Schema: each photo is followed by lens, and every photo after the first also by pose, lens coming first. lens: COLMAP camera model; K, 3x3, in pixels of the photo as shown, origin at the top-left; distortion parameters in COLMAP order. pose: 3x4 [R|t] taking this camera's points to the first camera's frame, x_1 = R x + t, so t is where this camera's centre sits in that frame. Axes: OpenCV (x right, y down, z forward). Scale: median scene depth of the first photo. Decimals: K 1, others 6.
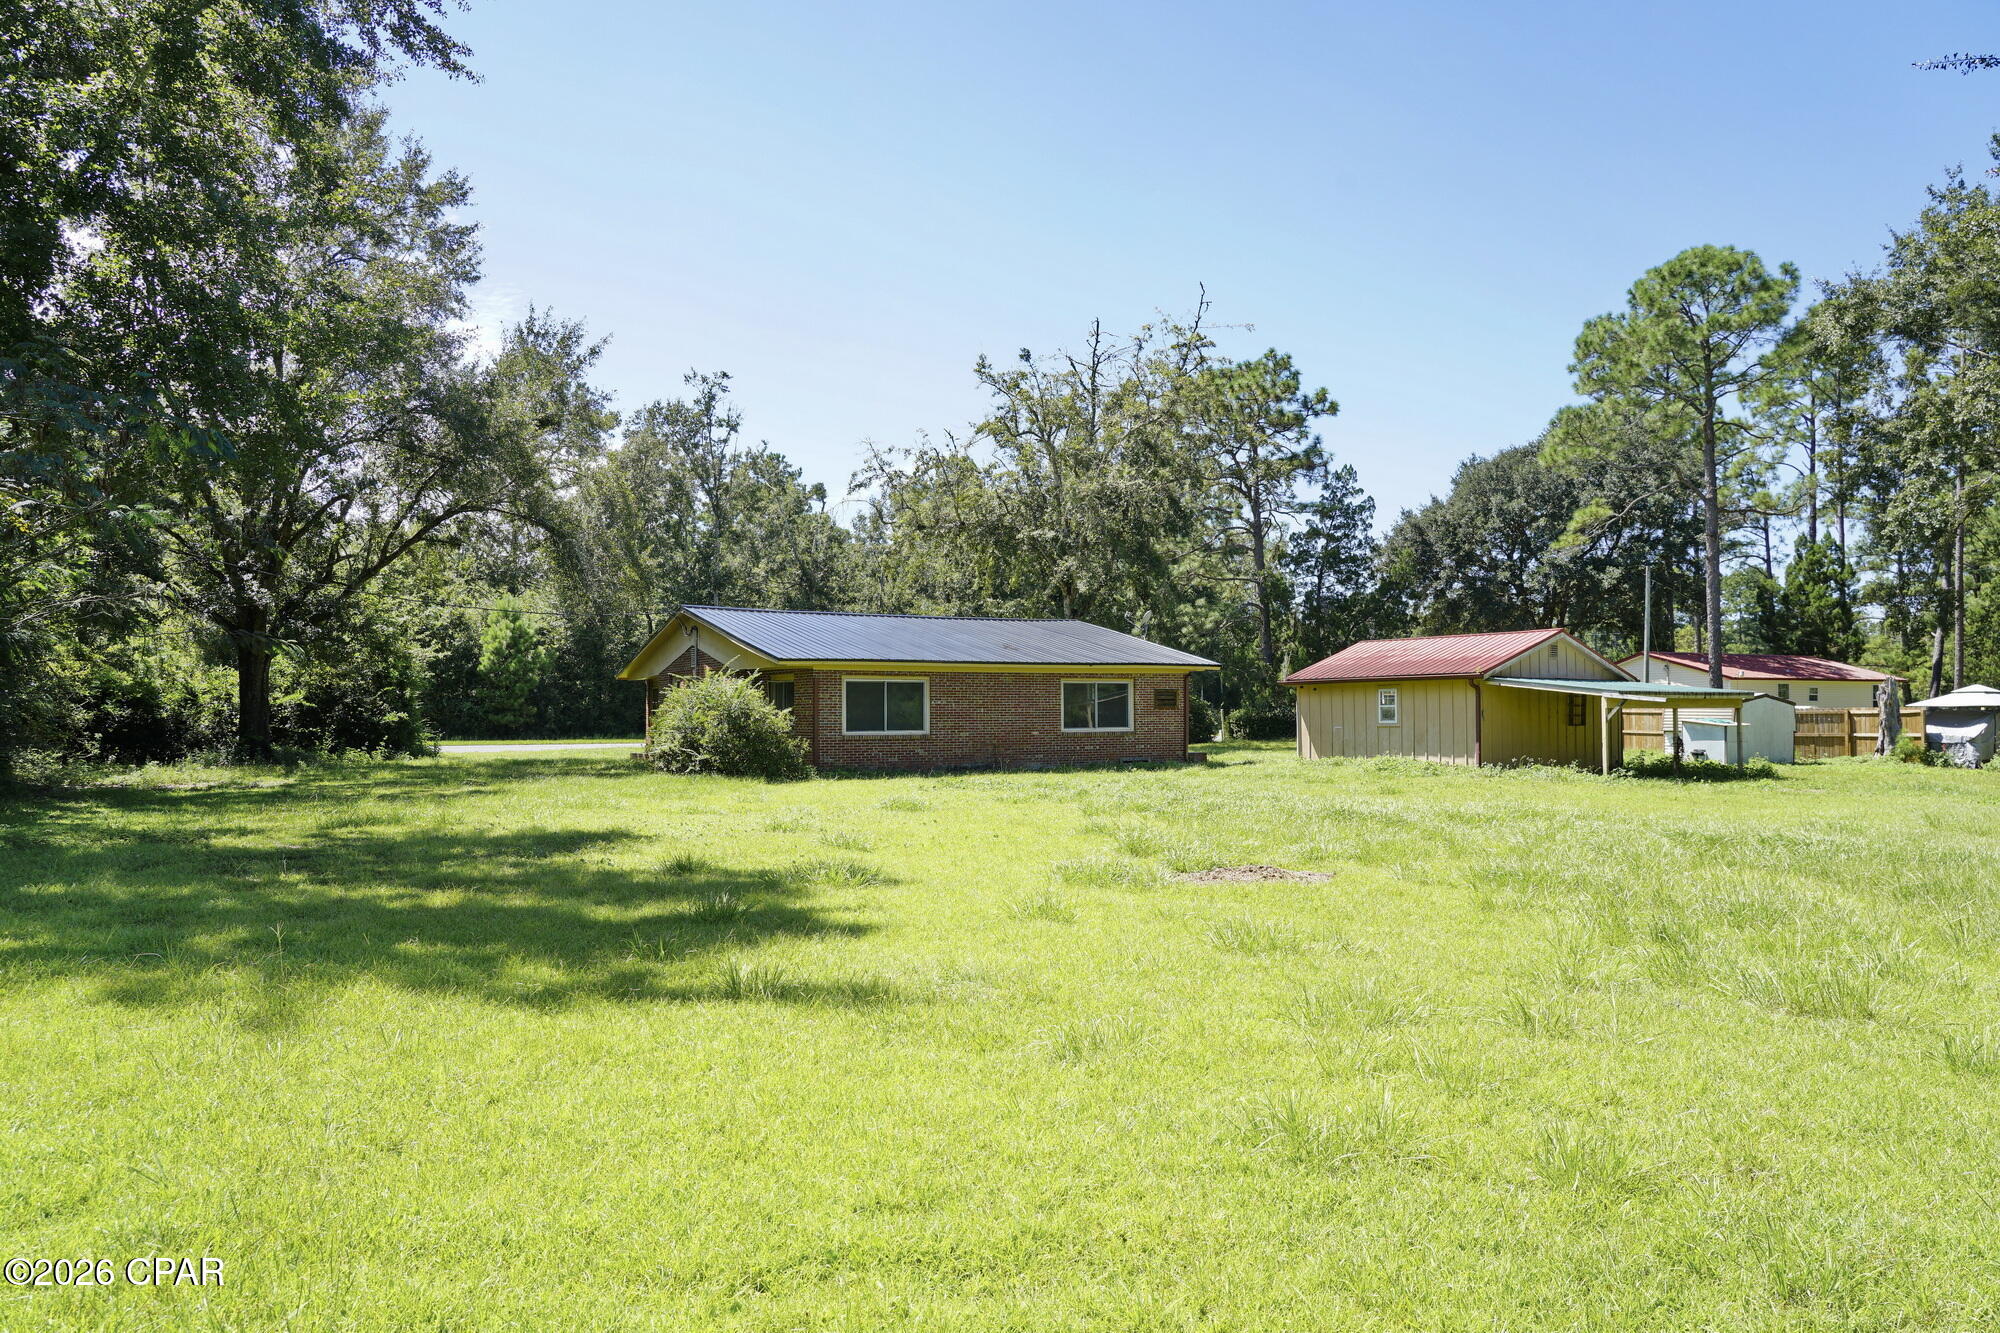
lens RADIAL K [[1383.8, 0, 1000.0], [0, 1383.8, 666.5], [0, 0, 1]] dist [0.000494, -0.002038]
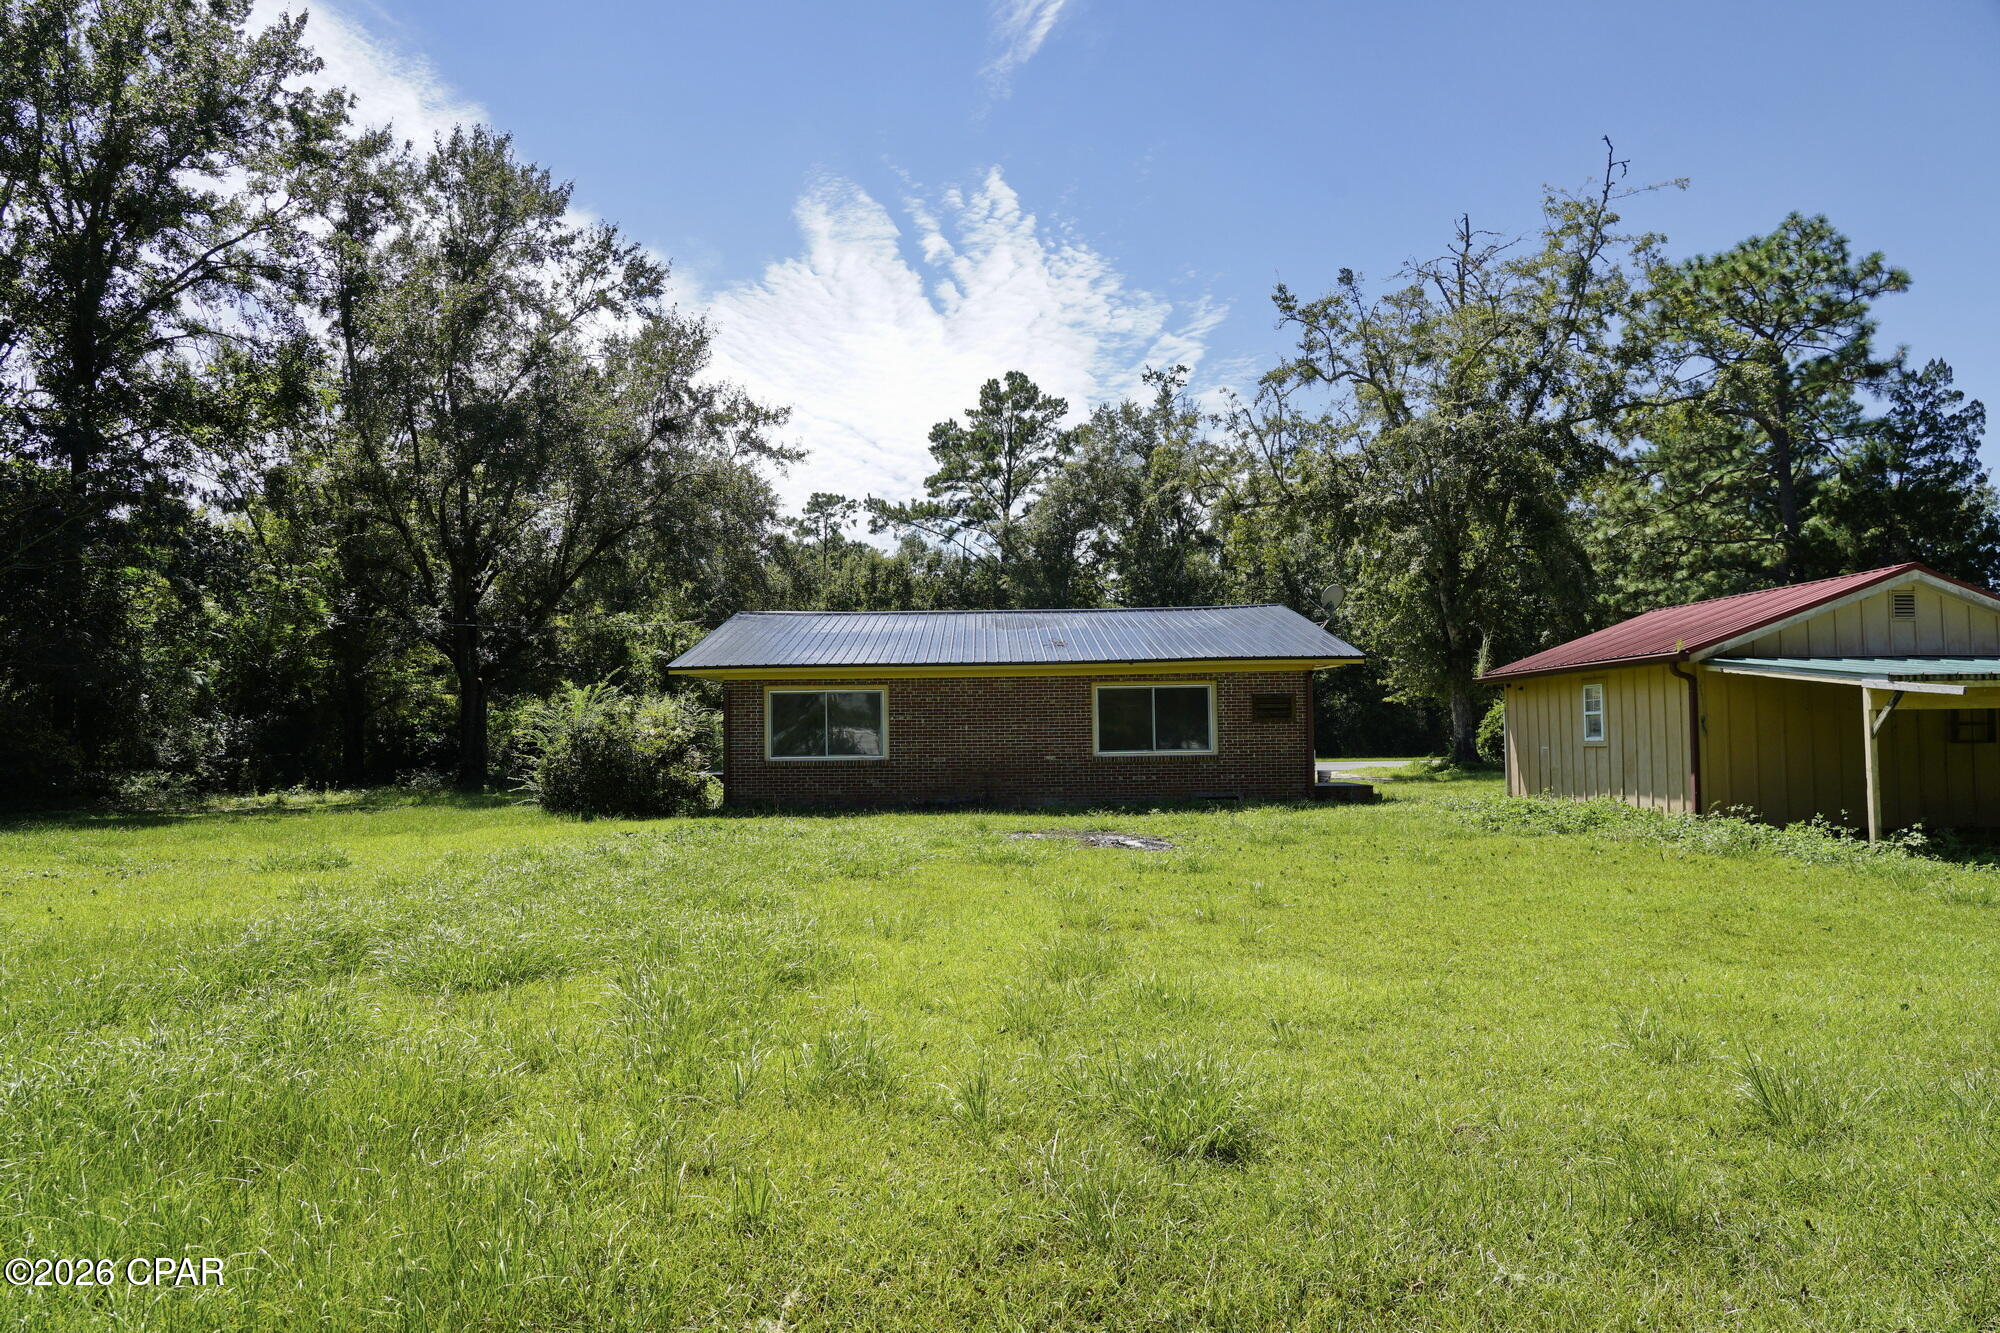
lens RADIAL K [[1361.7, 0, 1000.0], [0, 1361.7, 666.5], [0, 0, 1]] dist [0.003040, -0.001768]
pose [[0.861837, -0.035463, -0.505943, 0.337257], [0.028358, 0.999361, -0.021741, 0.013264], [0.506391, 0.004390, 0.862293, 0.332100]]
